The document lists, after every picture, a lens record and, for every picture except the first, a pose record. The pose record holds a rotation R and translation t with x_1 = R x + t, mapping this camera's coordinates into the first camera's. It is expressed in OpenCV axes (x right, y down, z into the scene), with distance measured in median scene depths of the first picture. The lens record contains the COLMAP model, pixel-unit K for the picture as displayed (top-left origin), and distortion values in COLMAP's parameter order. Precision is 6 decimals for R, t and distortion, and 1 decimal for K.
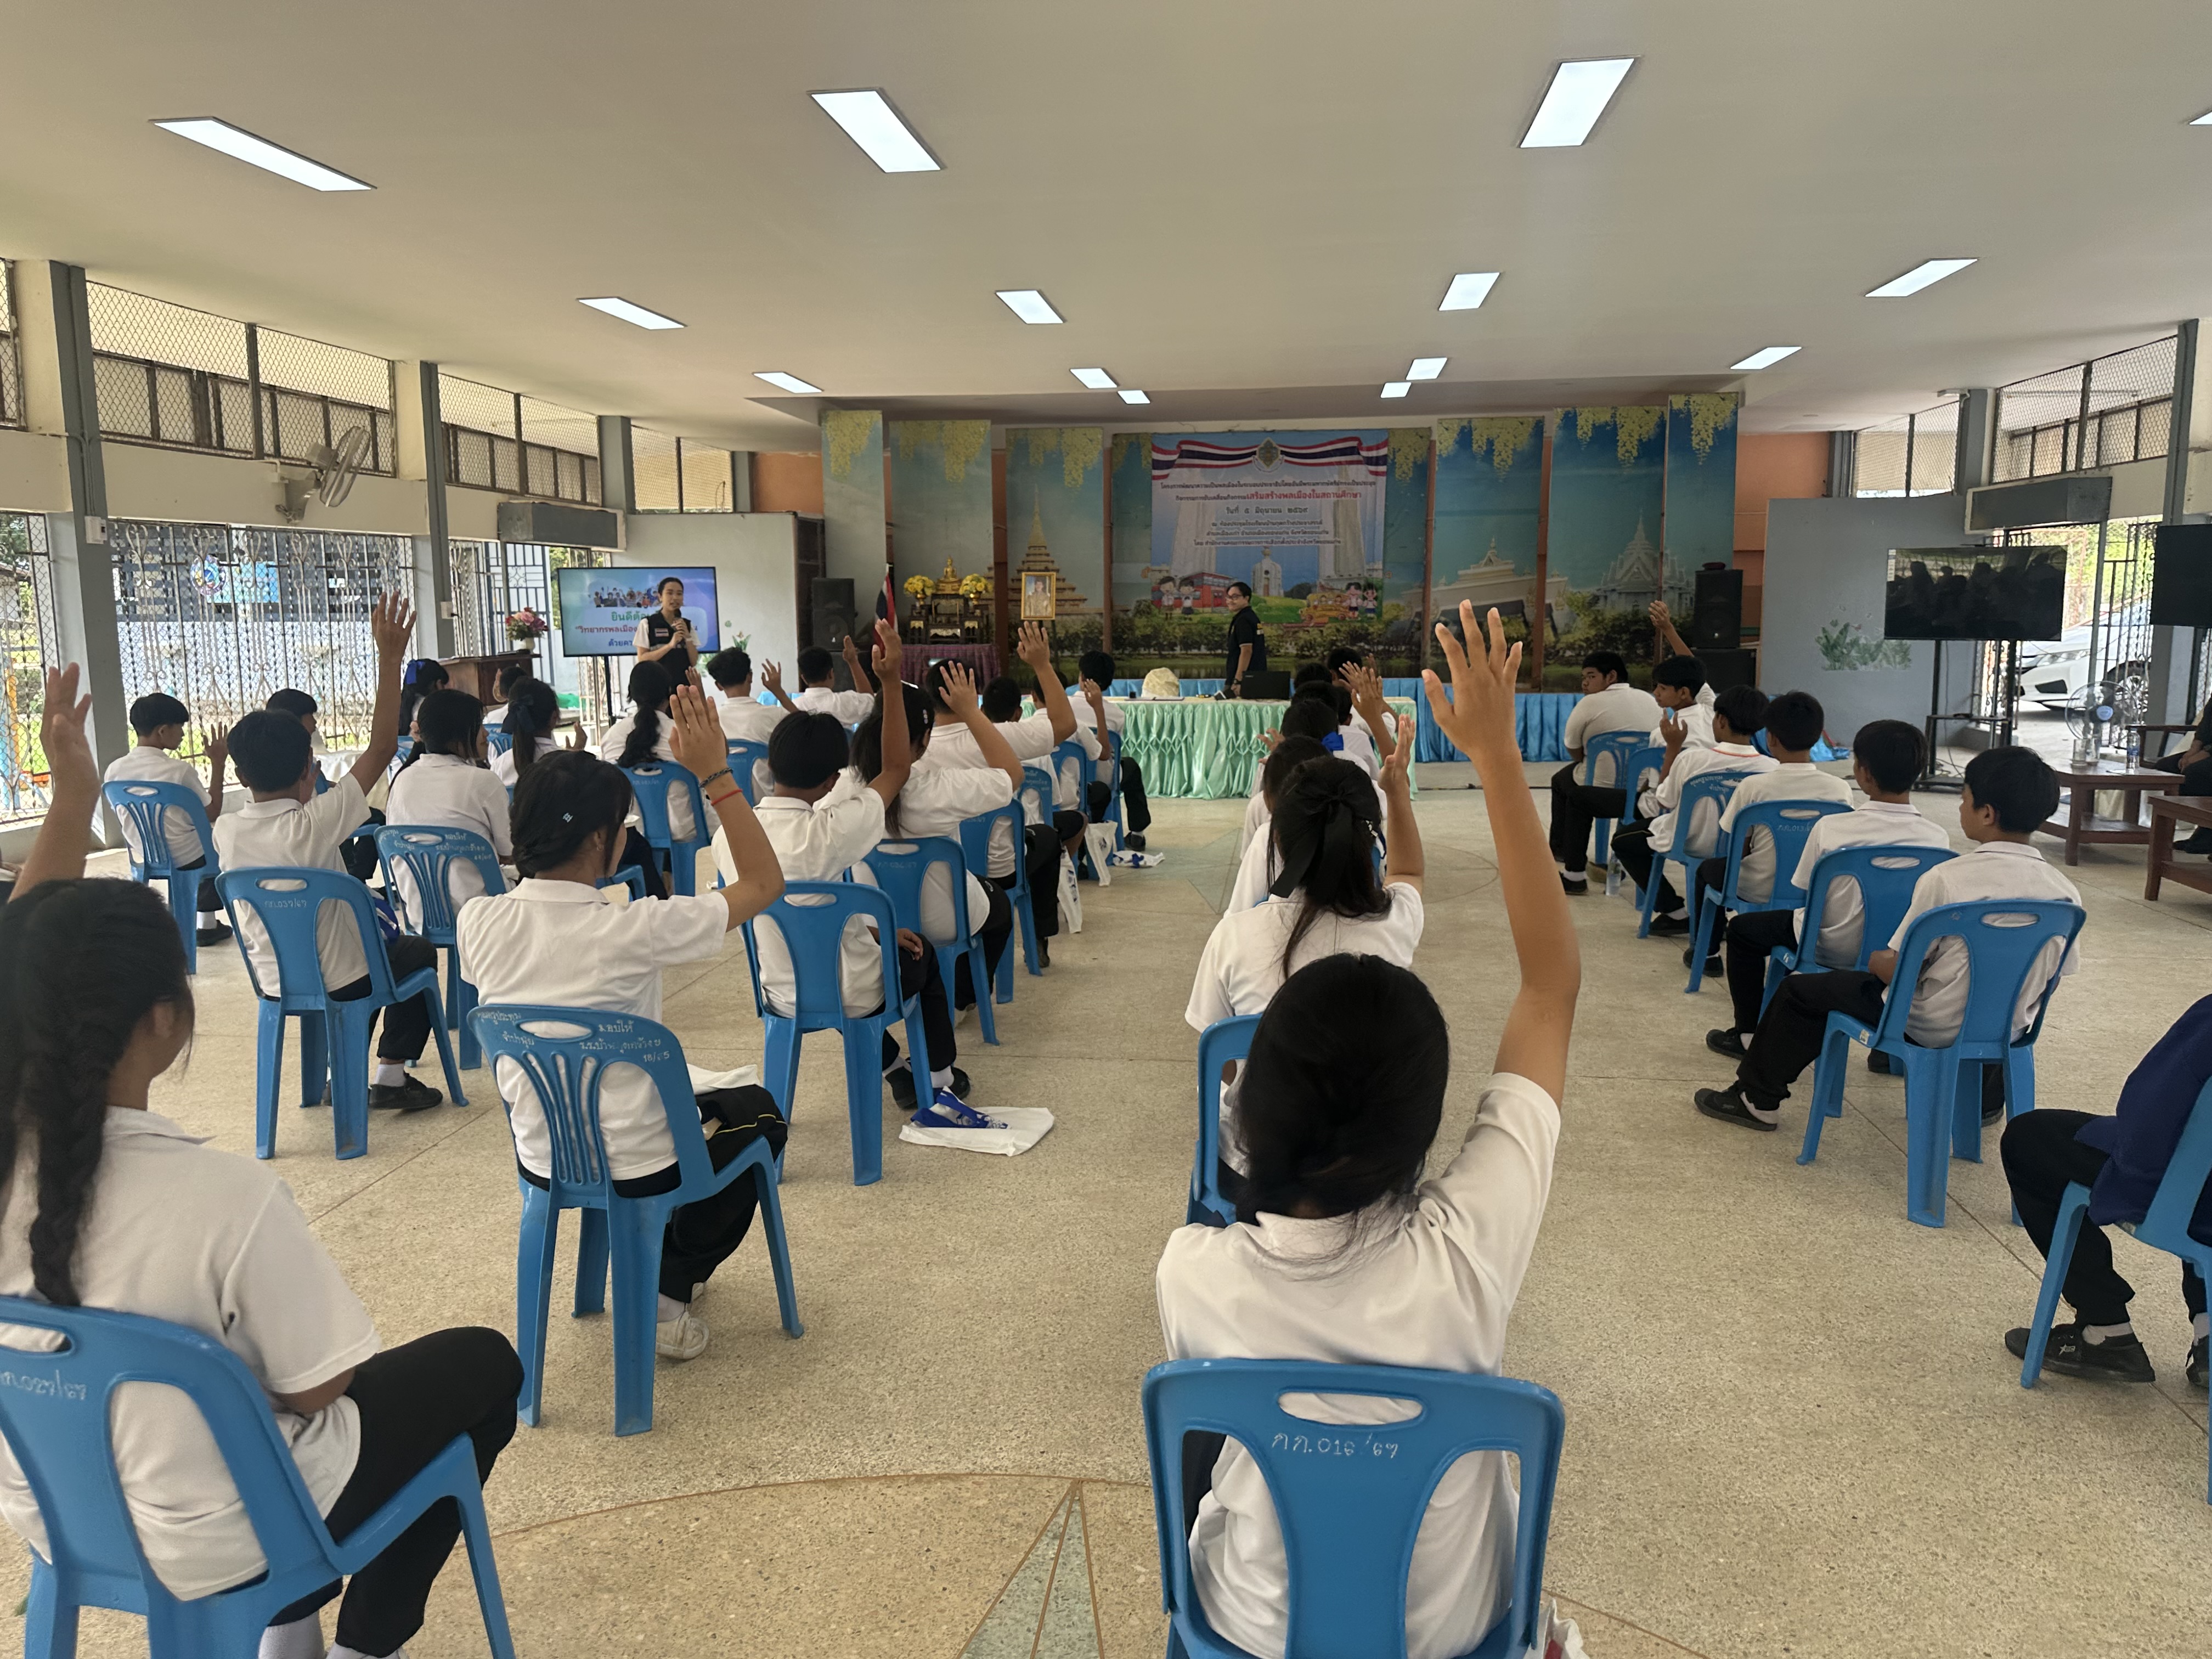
lens RADIAL K [[1595.5, 0, 1098.0], [0, 1595.5, 828.7], [0, 0, 1]] dist [0.164206, -0.256671]
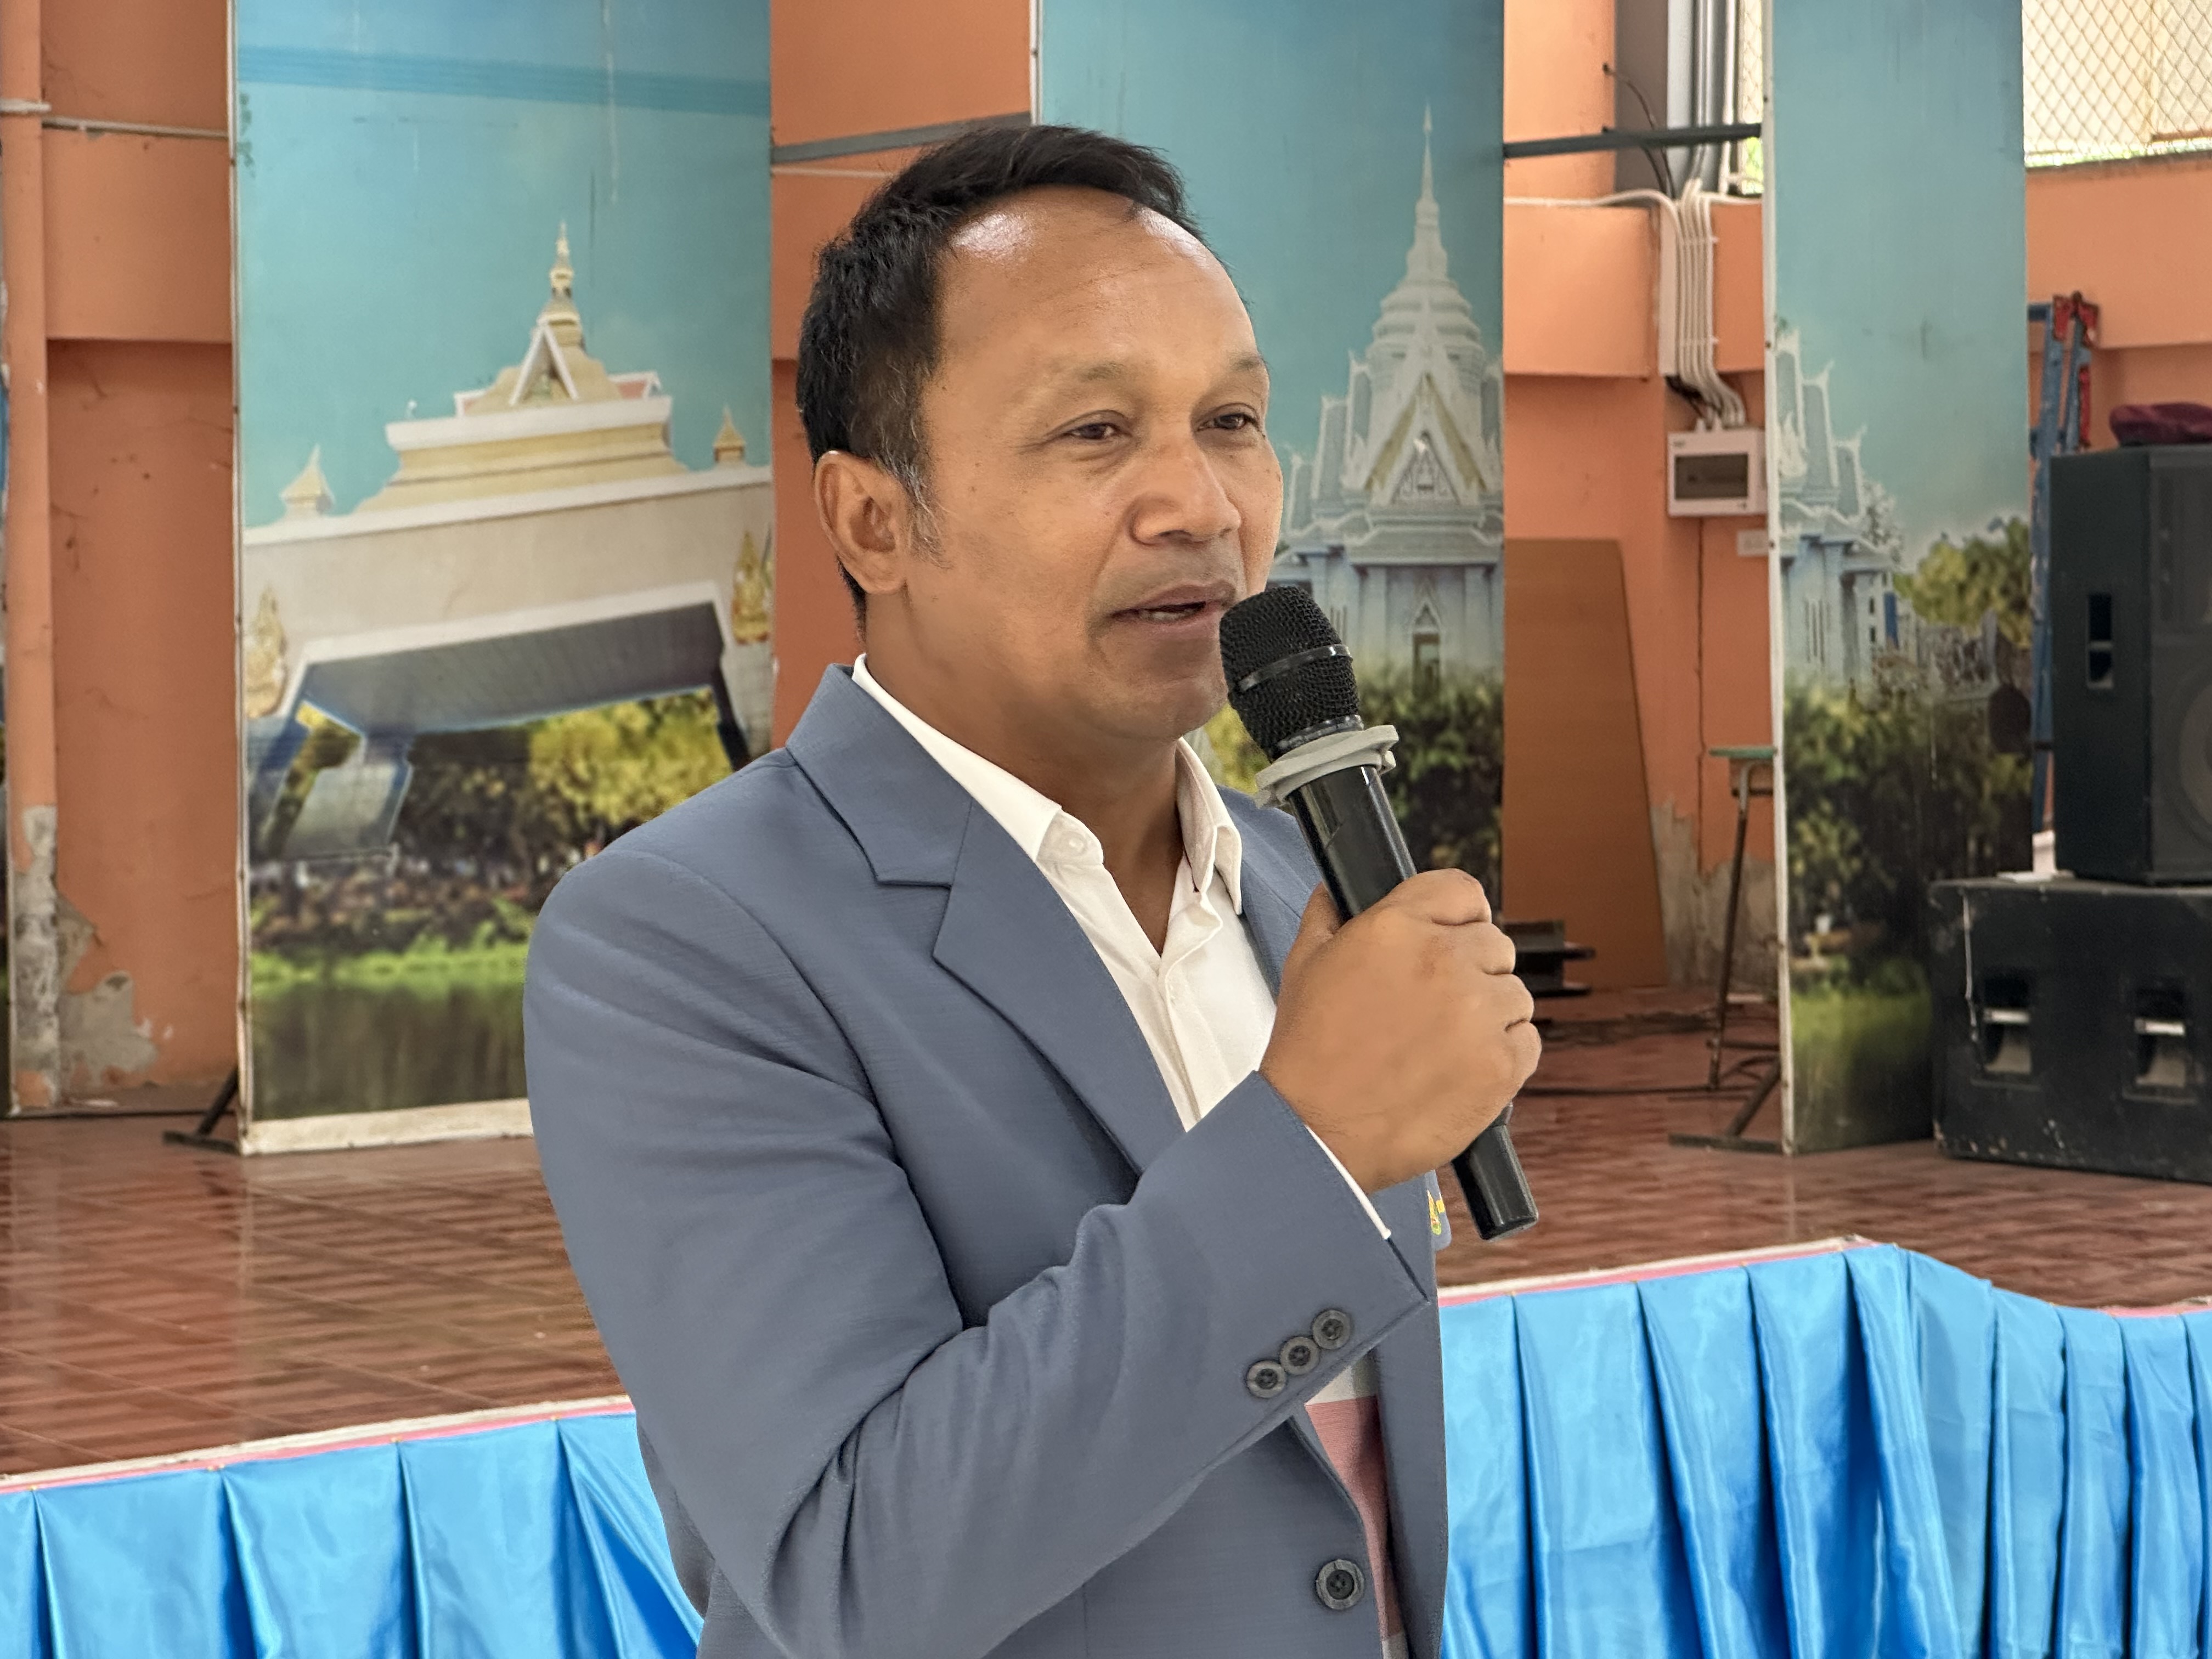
lens RADIAL K [[4953.1, 0, 1106.5], [0, 4953.1, 800.1], [0, 0, 1]] dist [0.148365, 0.632100]
pose [[0.702261, -0.032061, 0.711197, -0.083936], [0.101324, 0.993317, -0.055272, -0.088829], [-0.704672, 0.110877, 0.700816, 0.613267]]
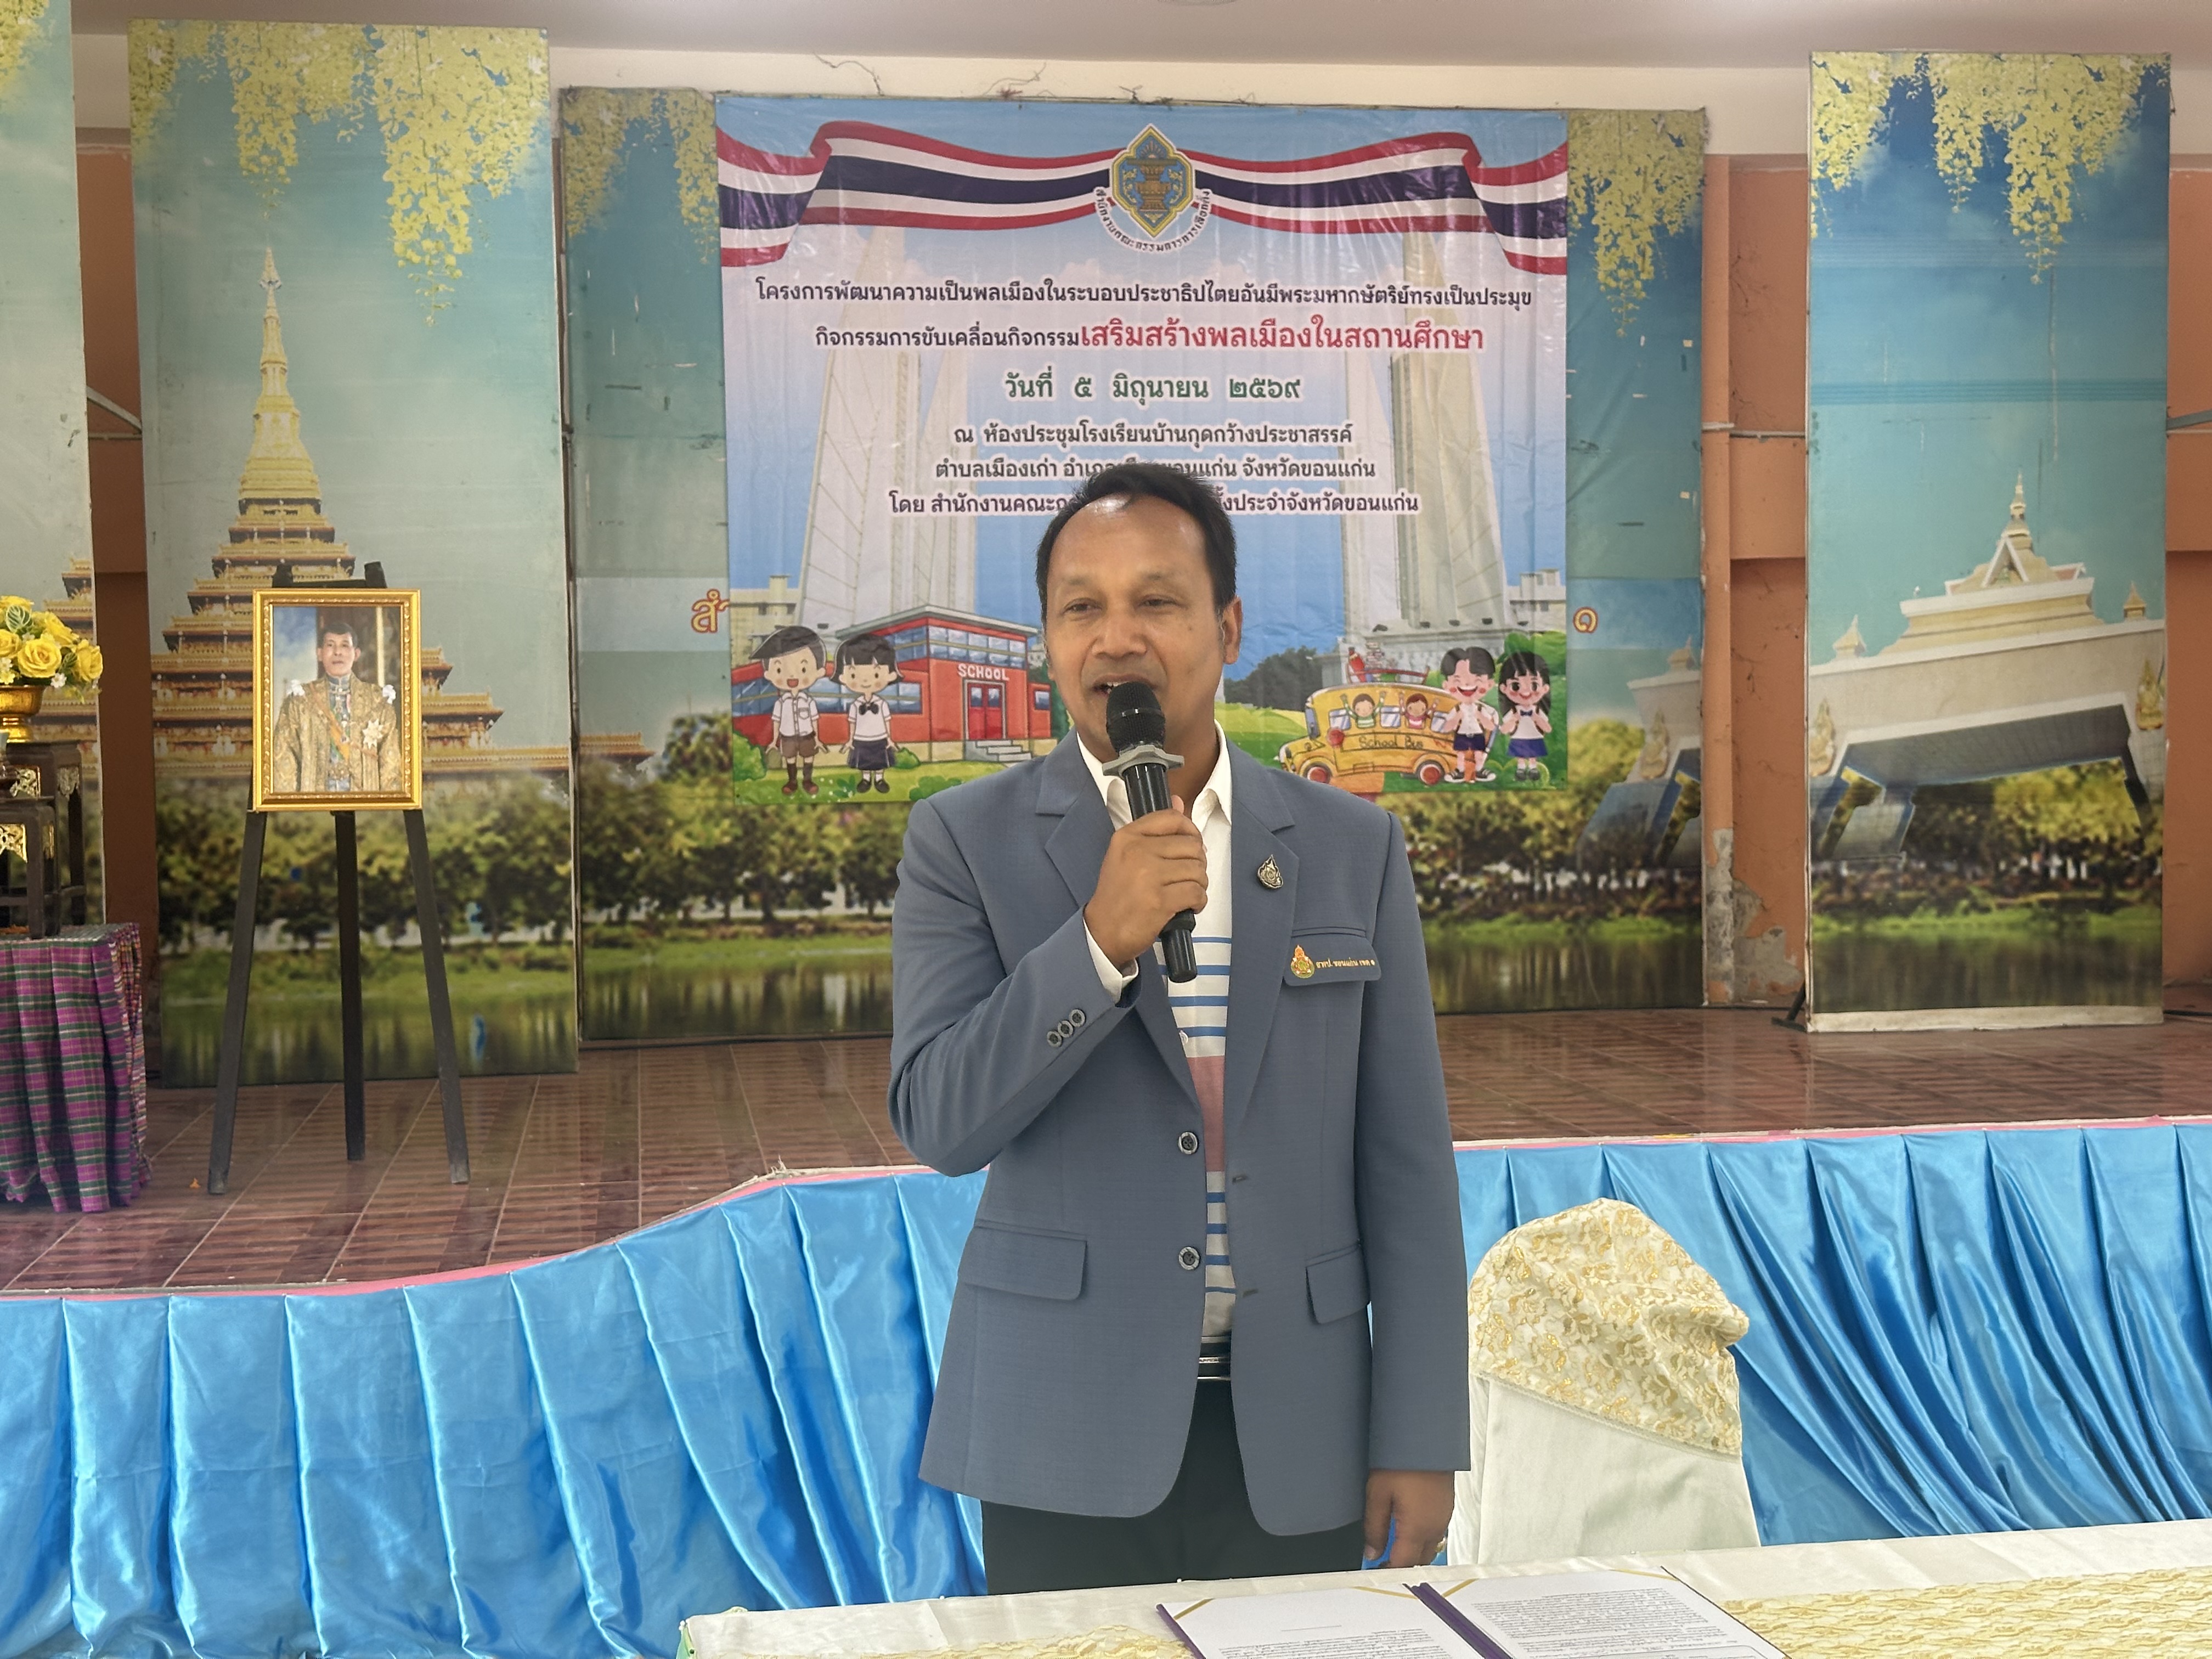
lens RADIAL K [[3091.1, 0, 1143.2], [0, 3091.1, 837.1], [0, 0, 1]] dist [0.155042, -0.110229]
pose [[0.960070, -0.022560, 0.278849, -0.047718], [0.051578, 0.993930, -0.097171, -0.077058], [-0.274964, 0.107673, 0.955406, 0.545788]]
